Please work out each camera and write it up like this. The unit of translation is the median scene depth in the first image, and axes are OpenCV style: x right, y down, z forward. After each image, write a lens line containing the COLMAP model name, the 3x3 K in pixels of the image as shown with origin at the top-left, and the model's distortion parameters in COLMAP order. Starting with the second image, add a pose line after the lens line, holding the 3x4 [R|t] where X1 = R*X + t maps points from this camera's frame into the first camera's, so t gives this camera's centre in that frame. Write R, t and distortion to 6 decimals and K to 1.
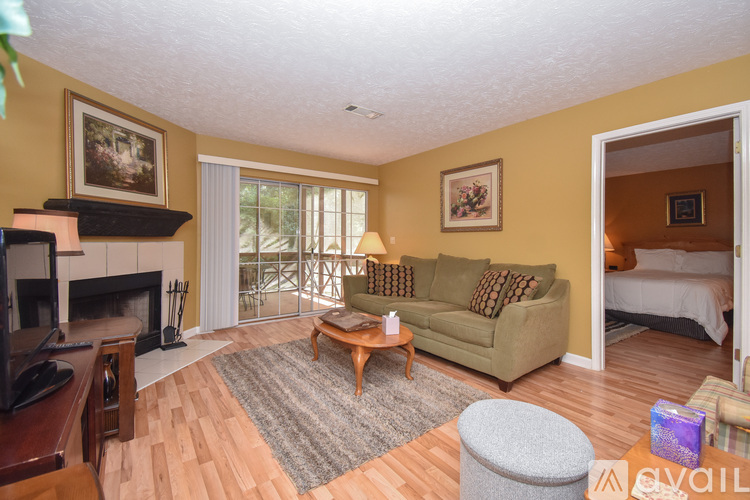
lens RADIAL K [[326.5, 0, 380.0], [0, 326.5, 243.5], [0, 0, 1]] dist [0.000898, 0.000181]
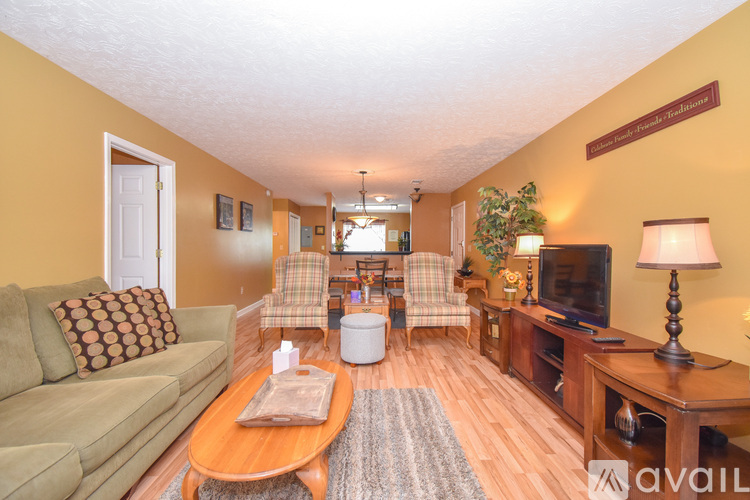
lens RADIAL K [[326.5, 0, 380.0], [0, 326.5, 243.5], [0, 0, 1]] dist [0.000898, 0.000181]
pose [[-0.820041, 0.004650, 0.572286, -0.520540], [0.001152, 0.999978, -0.006474, -0.009272], [-0.572304, -0.004650, -0.820028, 1.333379]]
